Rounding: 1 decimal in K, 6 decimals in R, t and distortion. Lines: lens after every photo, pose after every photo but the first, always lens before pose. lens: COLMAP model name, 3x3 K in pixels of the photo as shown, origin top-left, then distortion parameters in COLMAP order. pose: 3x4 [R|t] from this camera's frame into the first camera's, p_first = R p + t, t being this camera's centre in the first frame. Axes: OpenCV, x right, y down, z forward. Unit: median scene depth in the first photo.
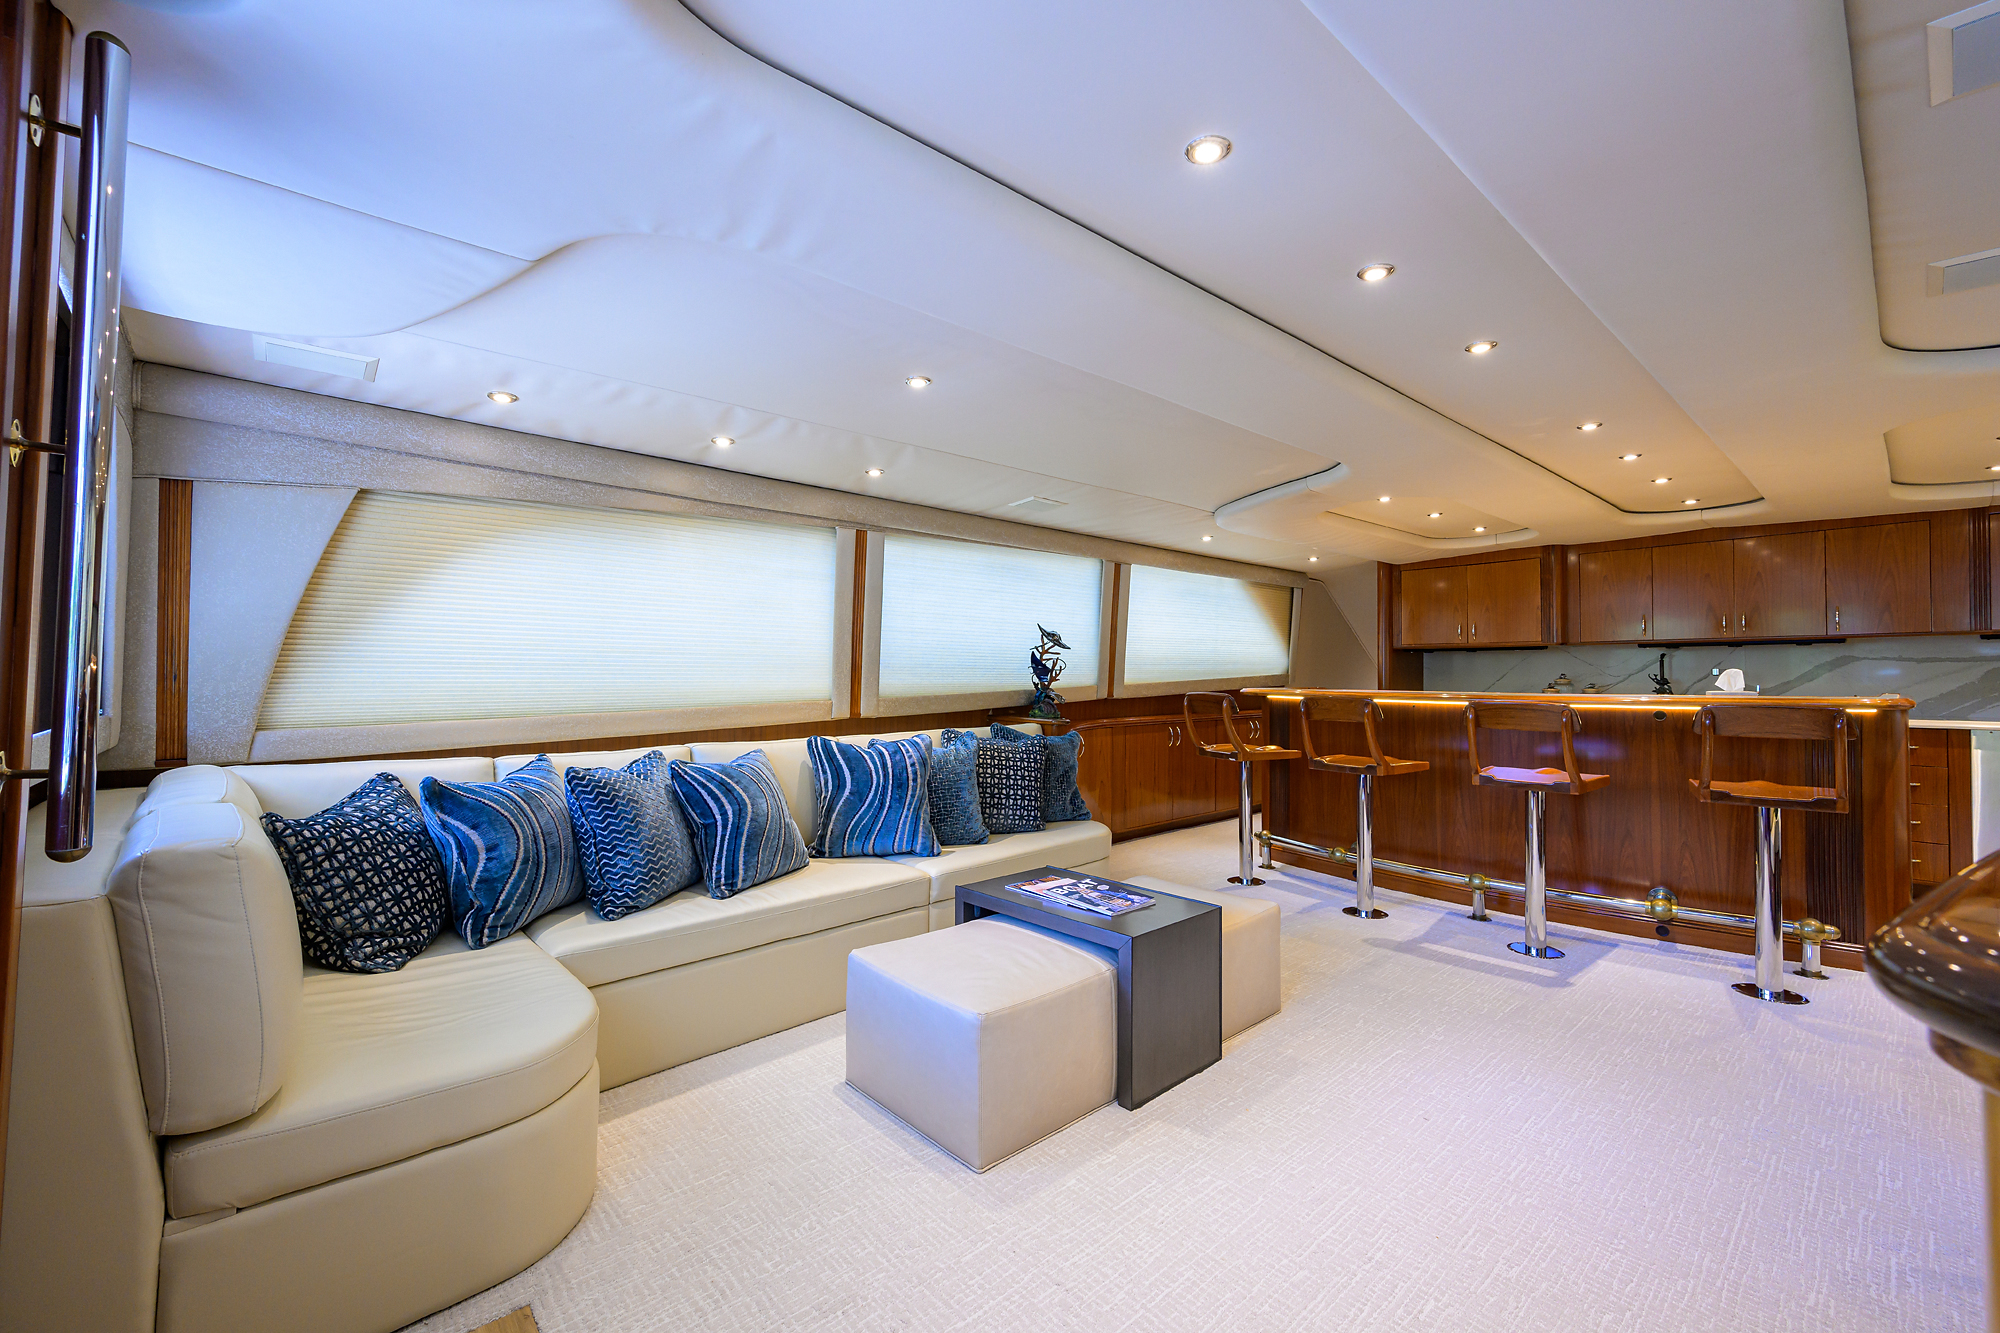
lens RADIAL K [[812.3, 0, 1001.1], [0, 812.3, 663.8], [0, 0, 1]] dist [0.002086, -0.000120]
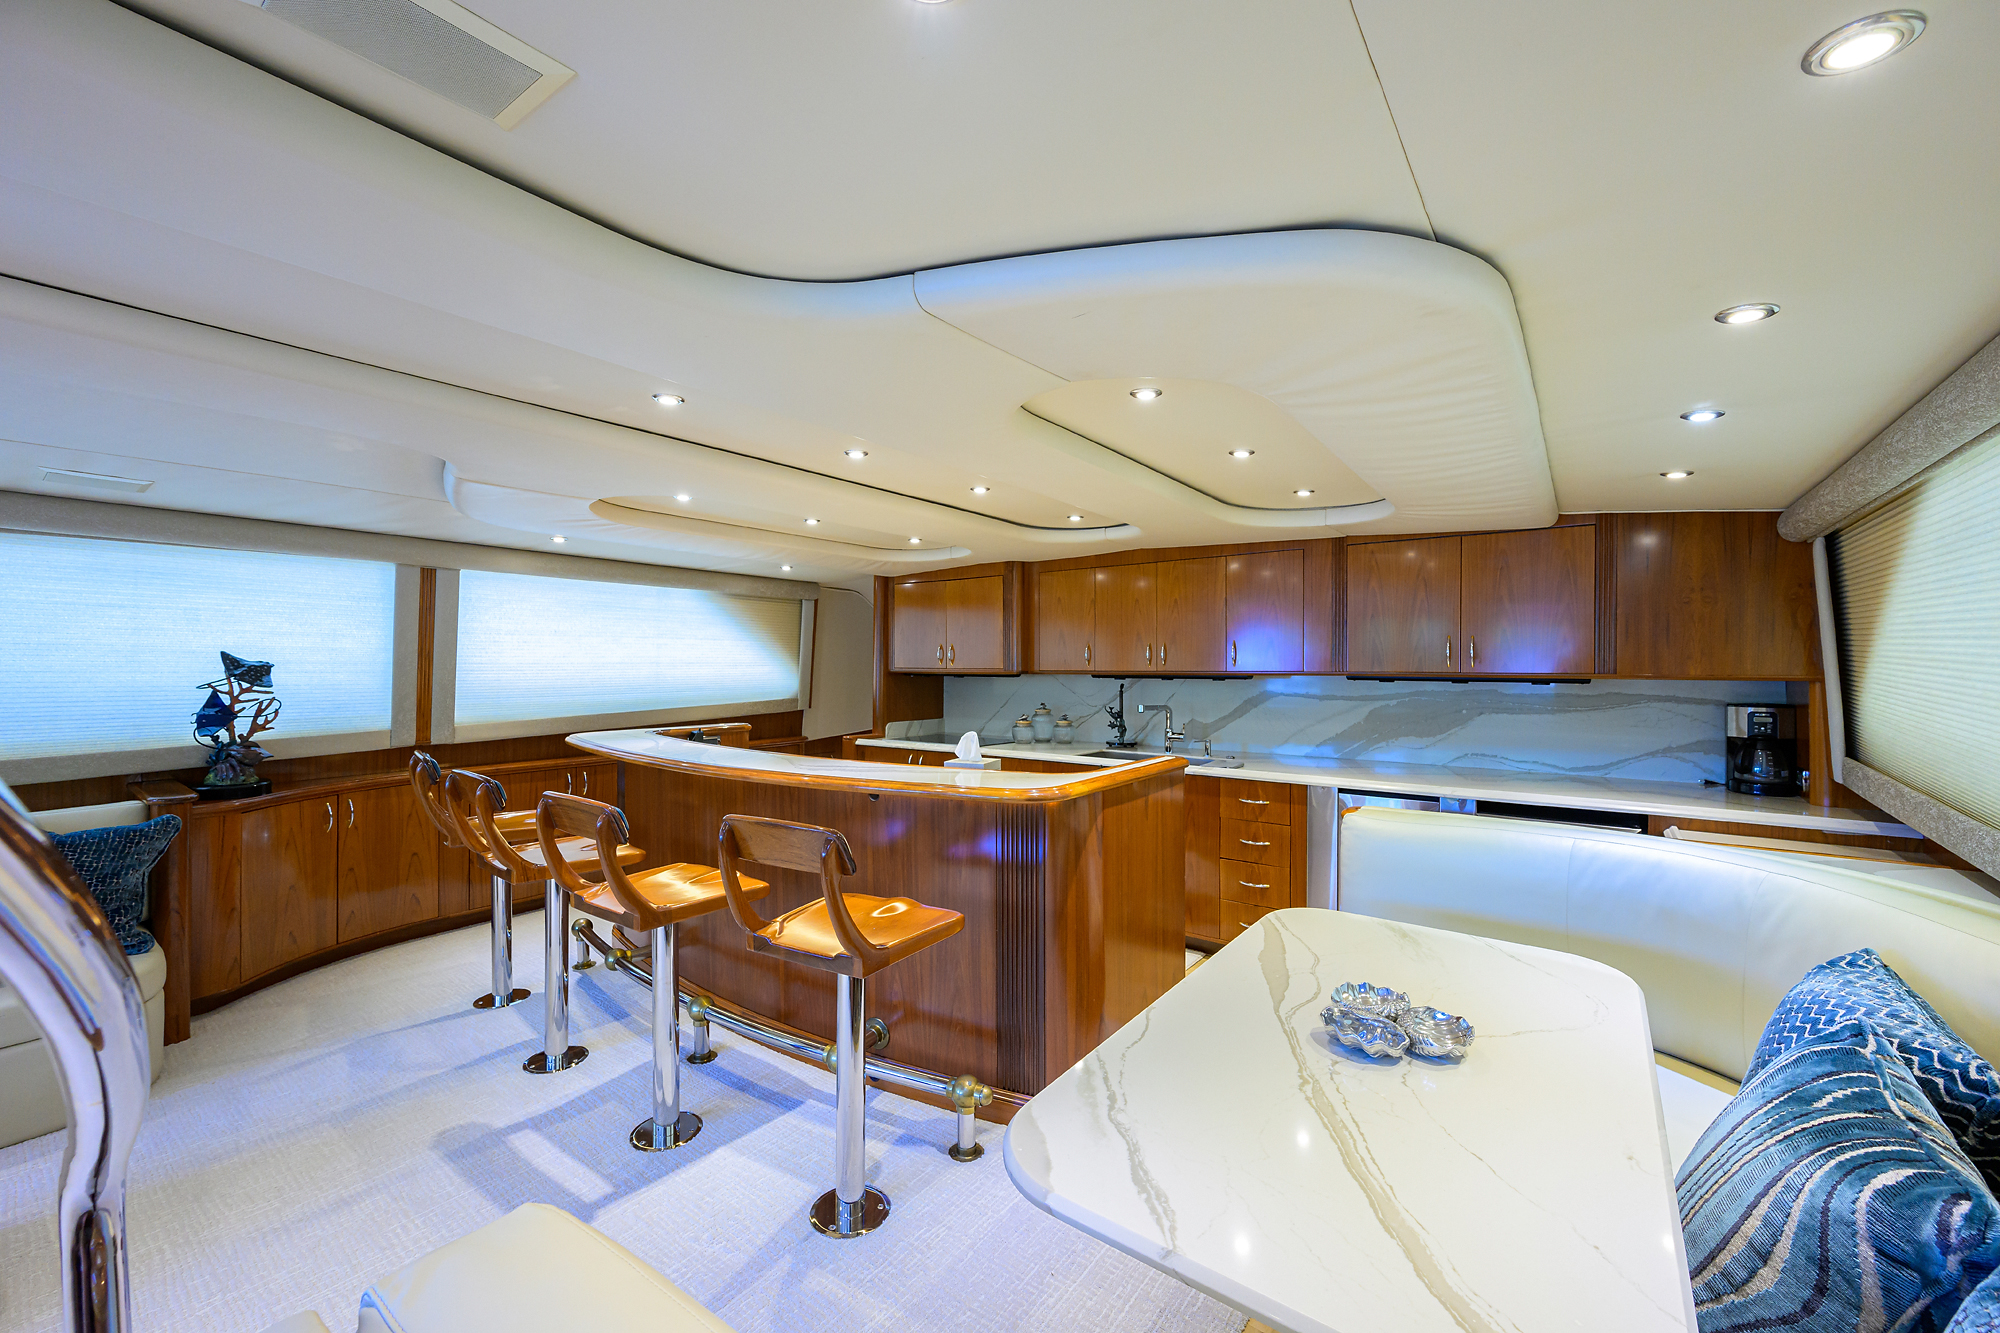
lens RADIAL K [[781.1, 0, 1003.3], [0, 781.1, 667.0], [0, 0, 1]] dist [-0.001172, -0.000165]
pose [[0.978710, 0.003050, 0.205224, 0.860607], [-0.006292, 0.999865, 0.015147, -0.075781], [-0.205150, -0.016116, 0.978598, 0.286348]]
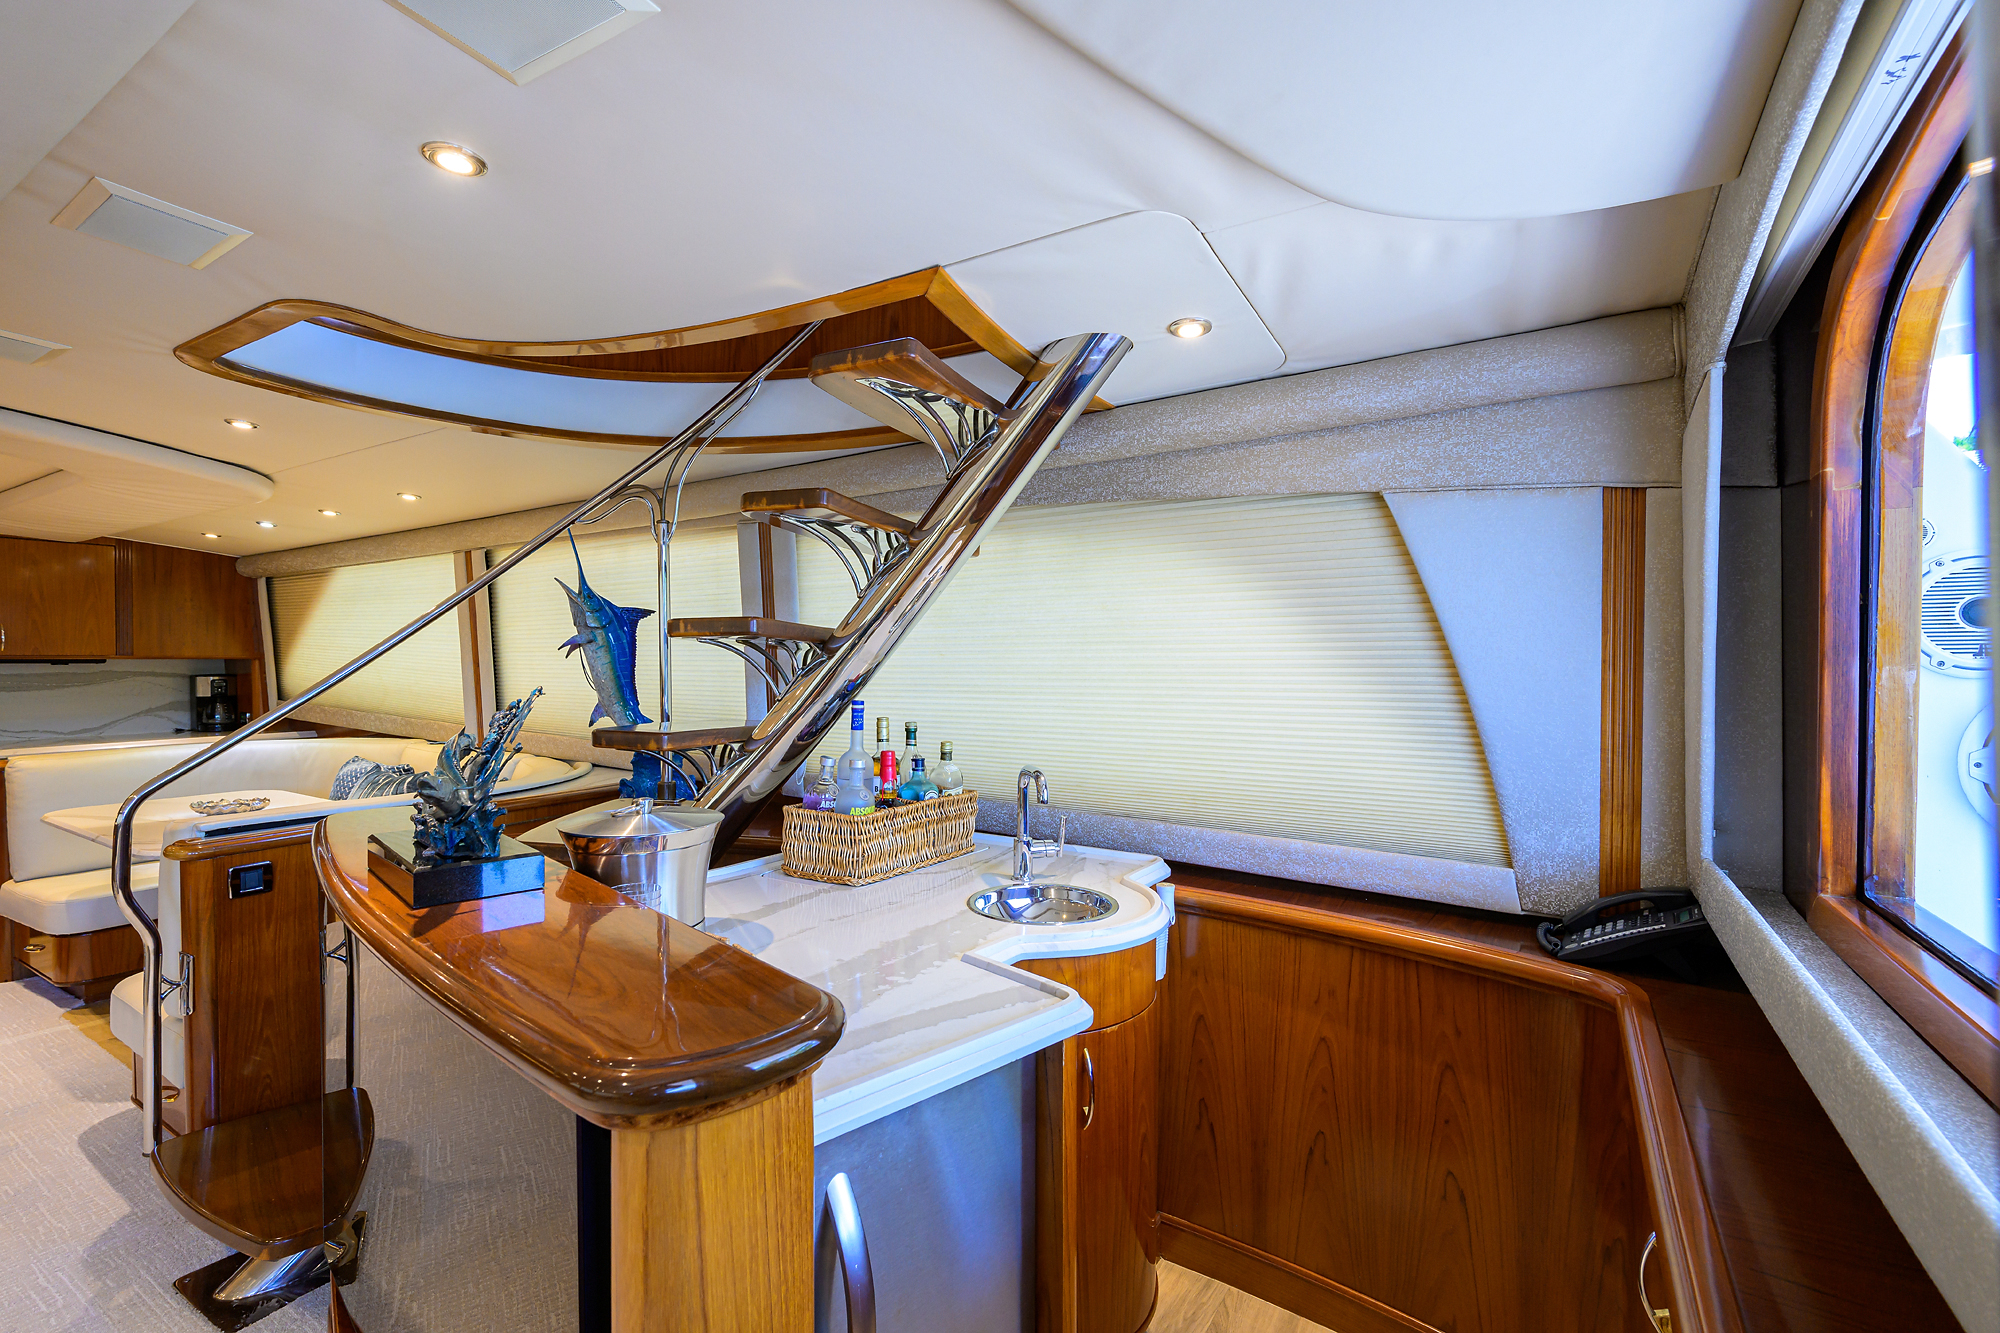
lens RADIAL K [[889.8, 0, 994.8], [0, 889.8, 667.7], [0, 0, 1]] dist [0.000789, 0.000244]
pose [[-0.285095, -0.009797, 0.958449, -0.109835], [-0.011143, 0.999914, 0.006907, -0.063445], [-0.958435, -0.008711, -0.285179, 0.082565]]
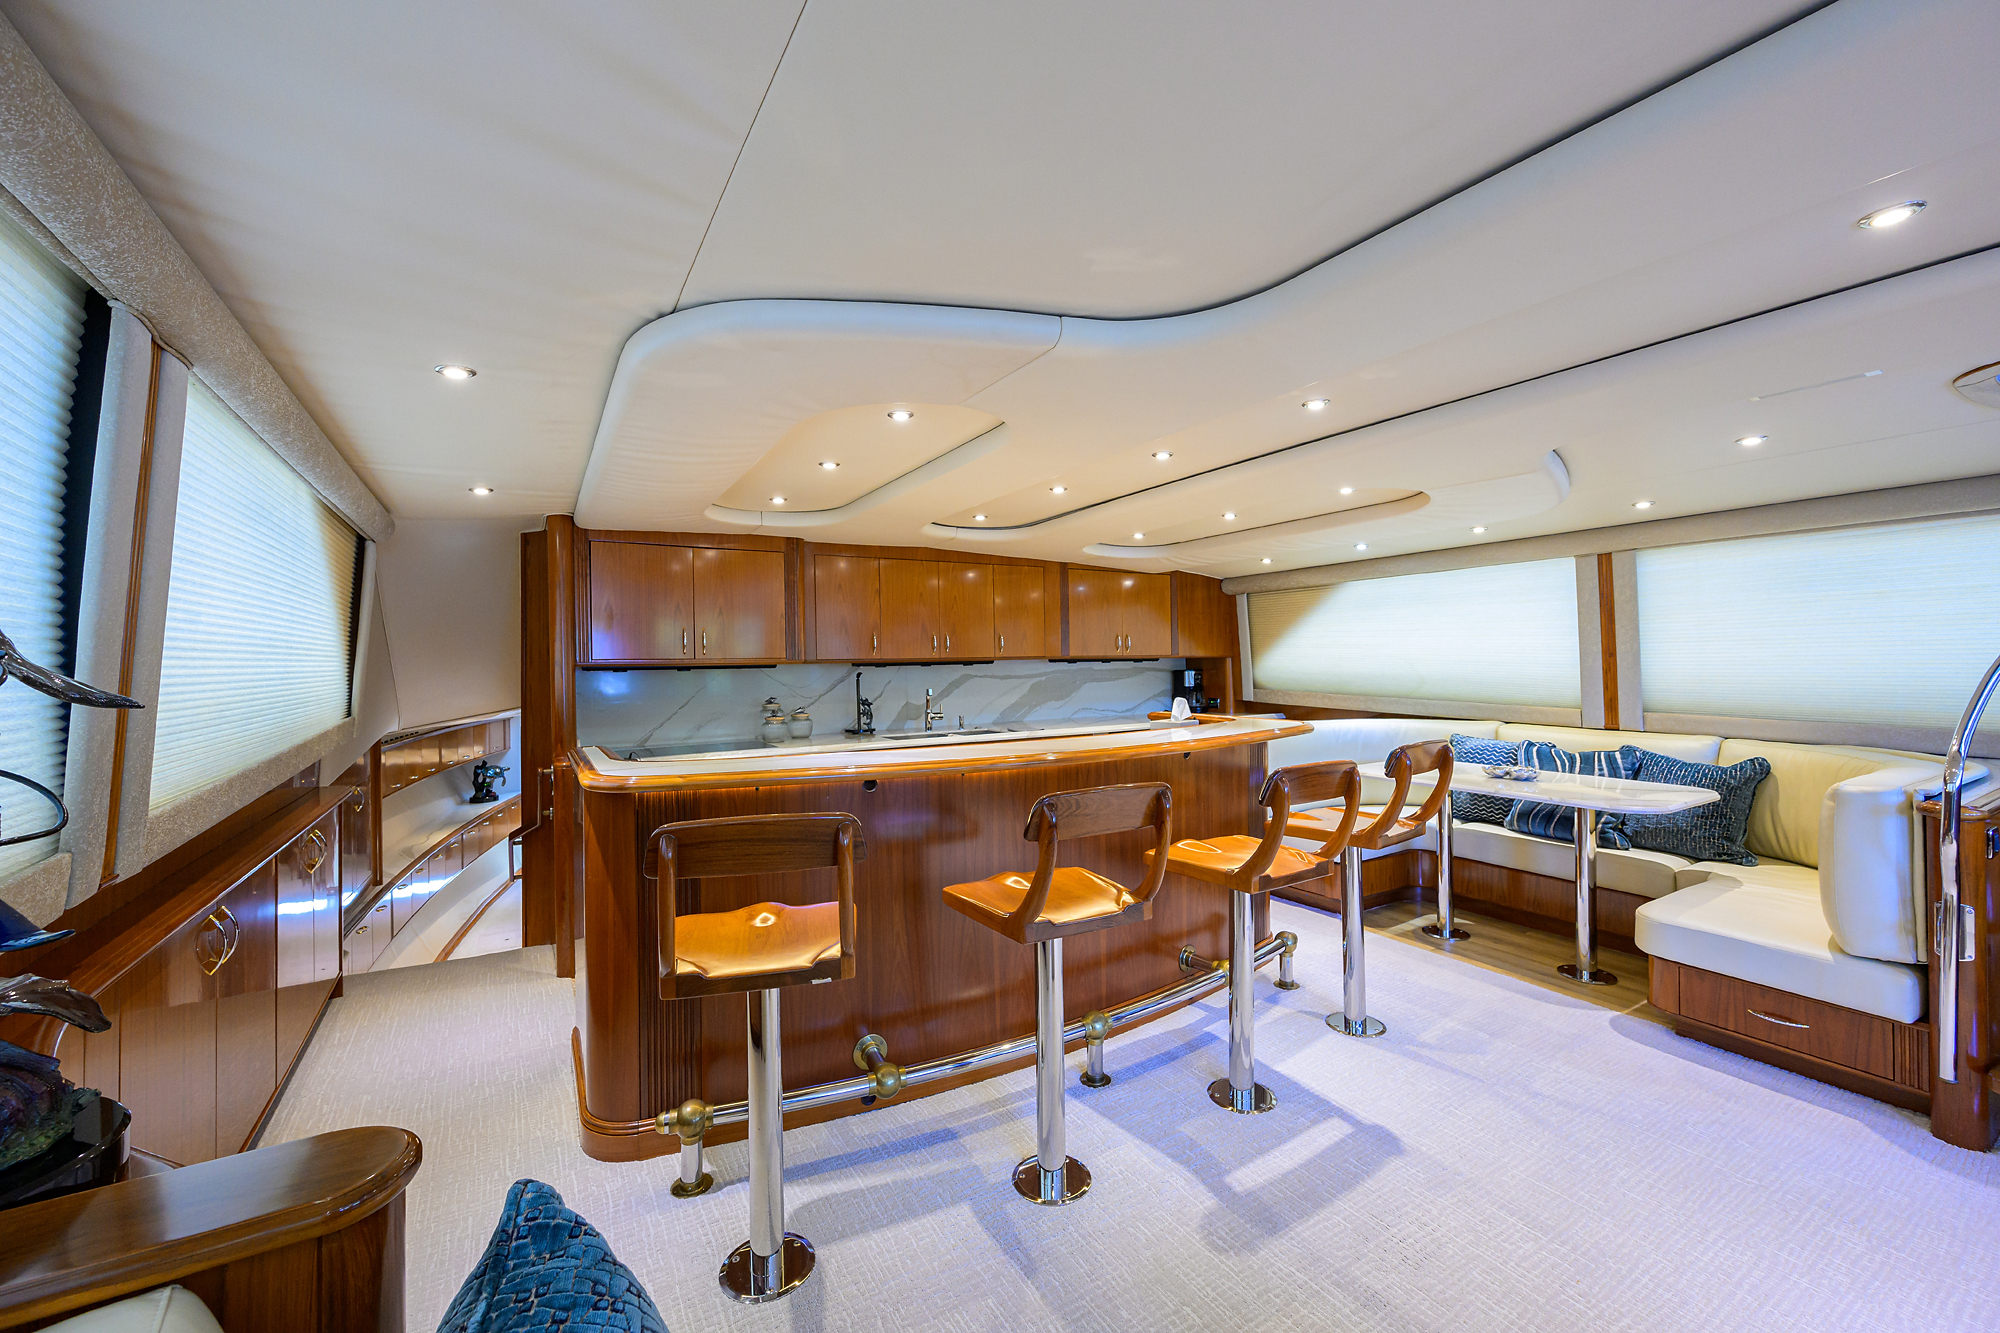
lens RADIAL K [[782.2, 0, 1003.0], [0, 782.2, 664.6], [0, 0, 1]] dist [-0.000828, -0.000187]
pose [[0.176503, -0.003364, 0.984294, -0.078077], [0.002704, 0.999992, 0.002932, -0.041408], [-0.984296, 0.002144, 0.176511, 1.159418]]
